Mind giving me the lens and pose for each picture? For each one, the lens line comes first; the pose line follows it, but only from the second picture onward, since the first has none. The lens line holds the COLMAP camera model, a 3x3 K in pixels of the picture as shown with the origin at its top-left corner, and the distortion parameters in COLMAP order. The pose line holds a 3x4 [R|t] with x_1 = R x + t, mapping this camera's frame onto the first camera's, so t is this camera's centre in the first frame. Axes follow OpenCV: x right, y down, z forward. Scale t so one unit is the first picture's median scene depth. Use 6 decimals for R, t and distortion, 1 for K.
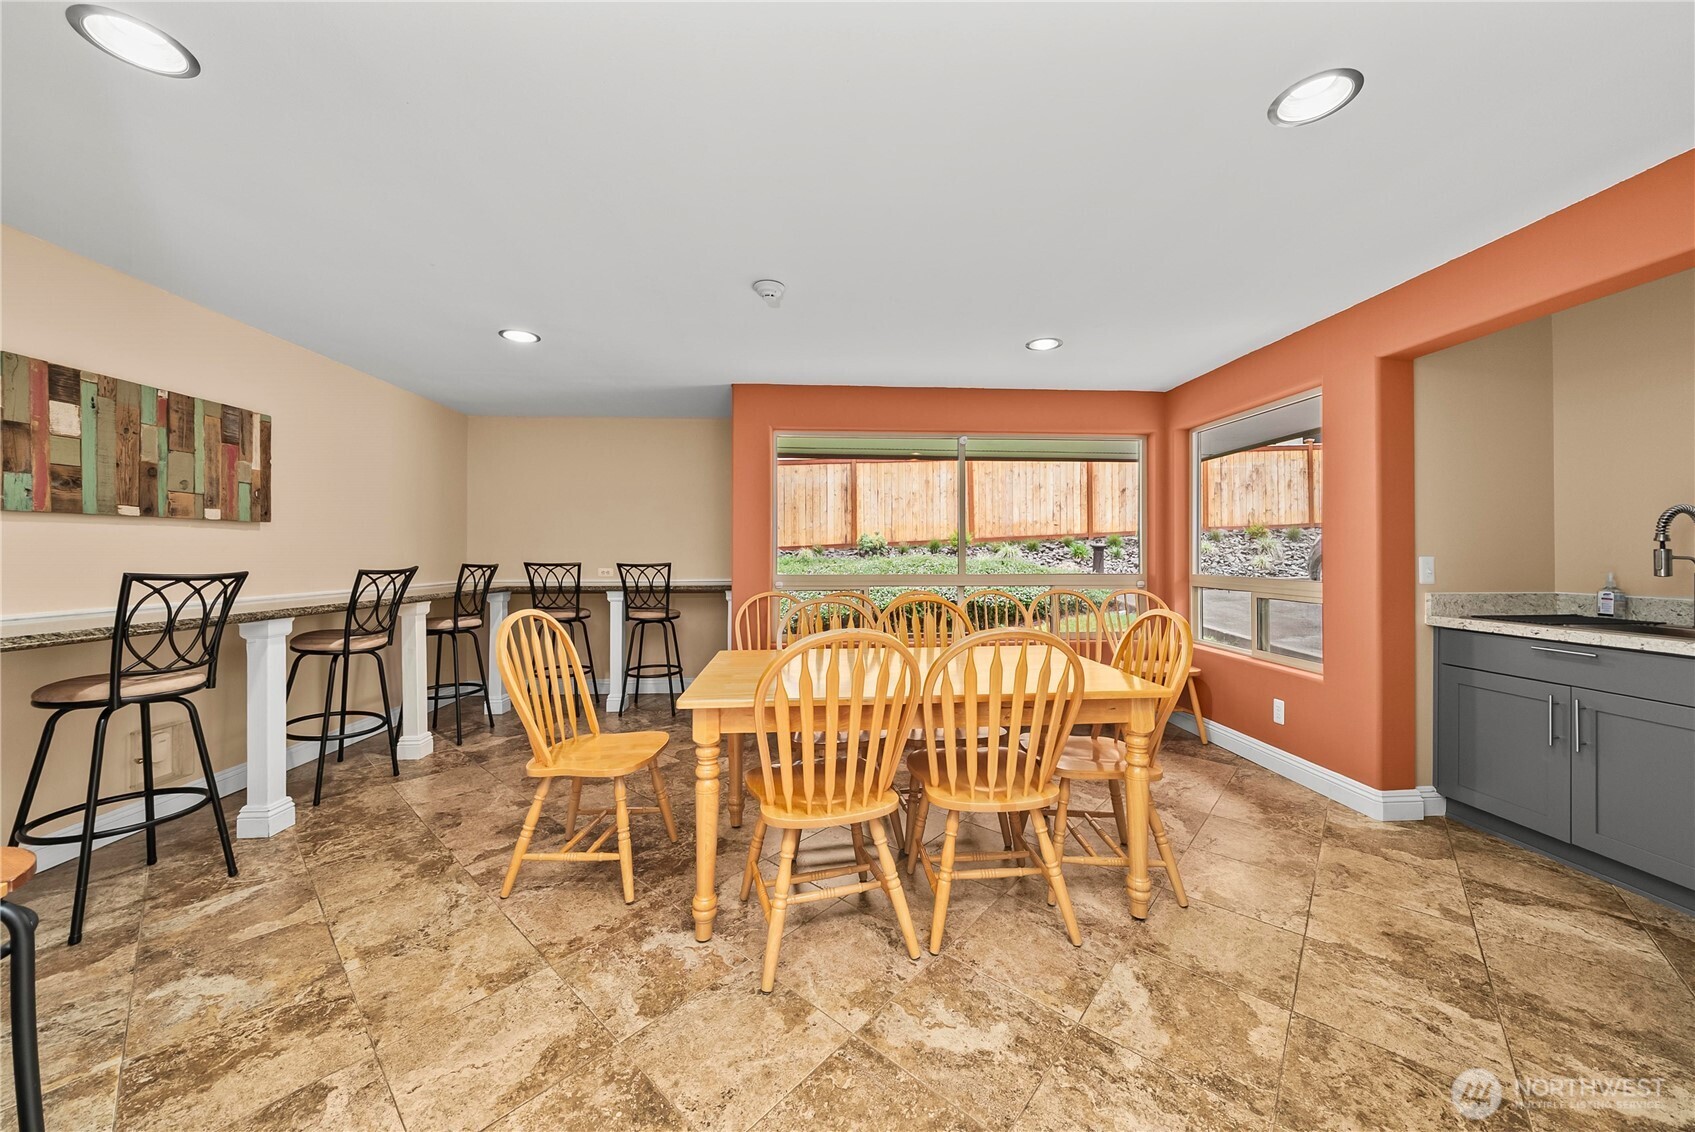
lens RADIAL K [[595.9, 0, 846.0], [0, 595.9, 548.4], [0, 0, 1]] dist [-0.000936, -0.000096]
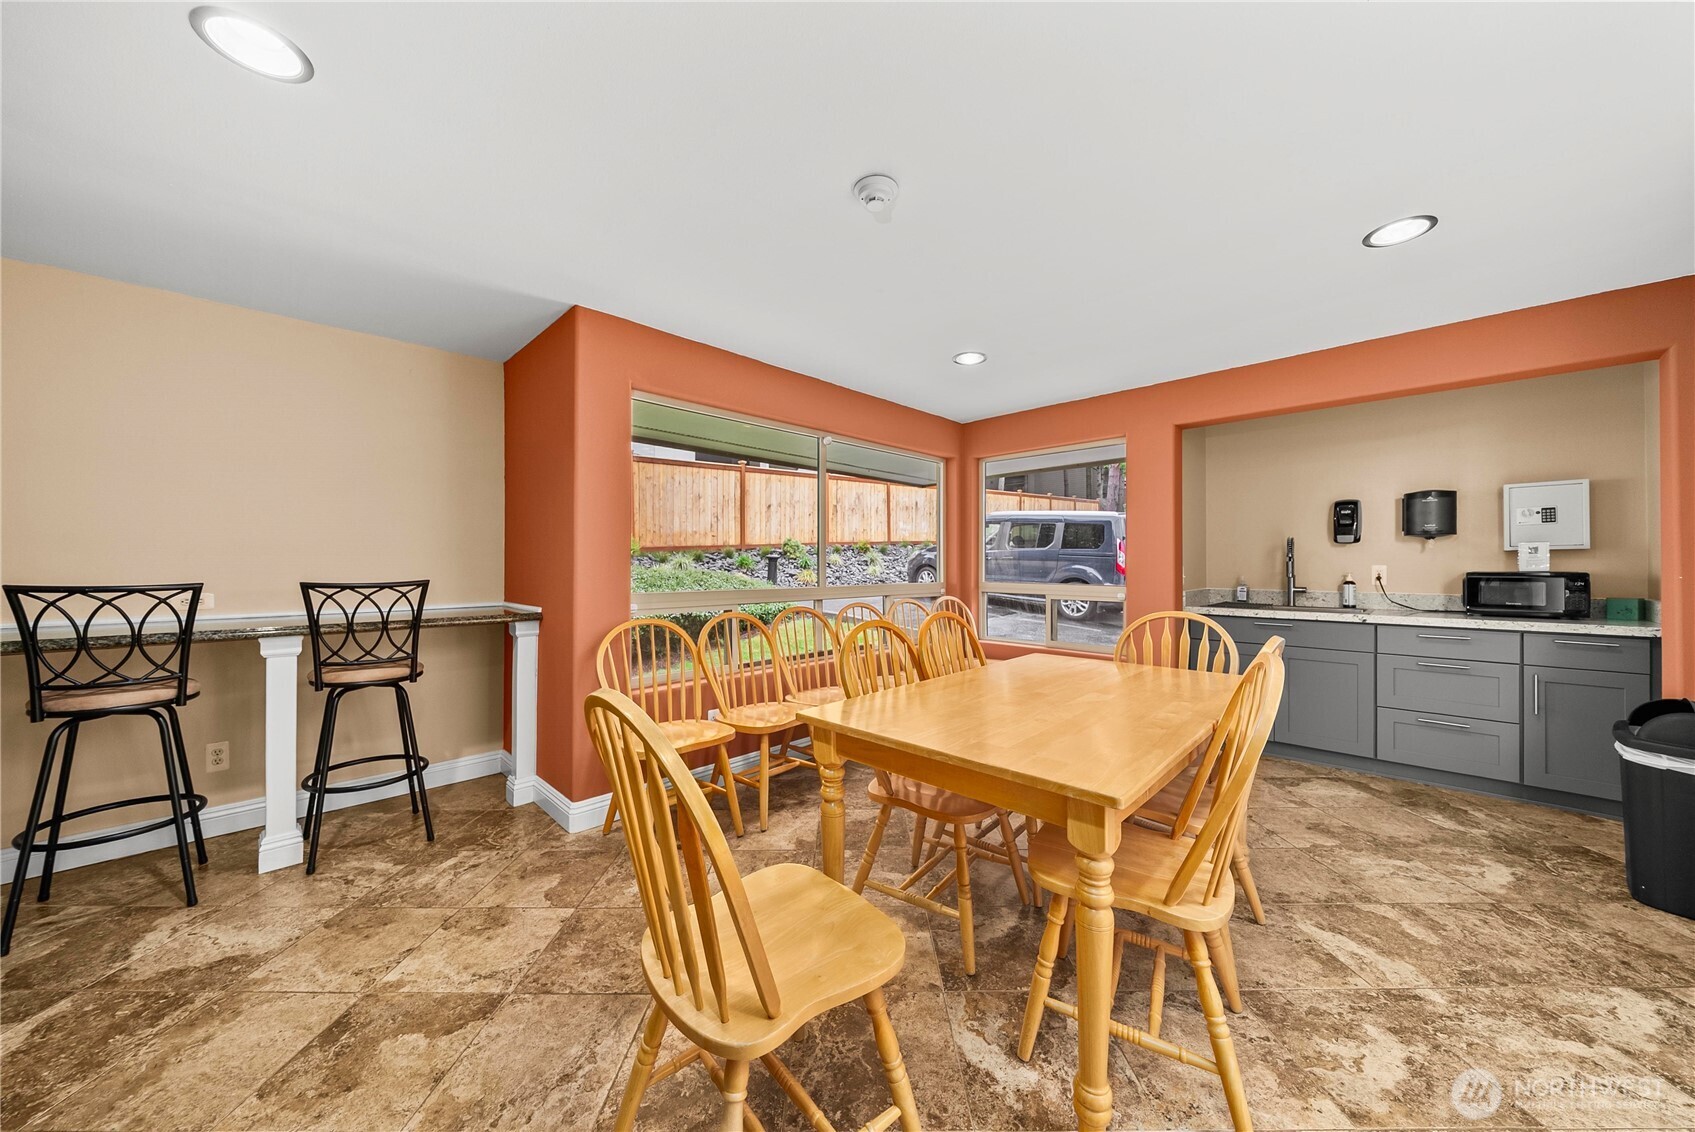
lens RADIAL K [[586.2, 0, 849.1], [0, 586.2, 562.2], [0, 0, 1]] dist [-0.001934, -0.000202]
pose [[0.740792, 0.003388, 0.671726, -0.366167], [-0.006462, 0.999977, 0.002083, 0.003403], [-0.671703, -0.005884, 0.740797, 0.294932]]
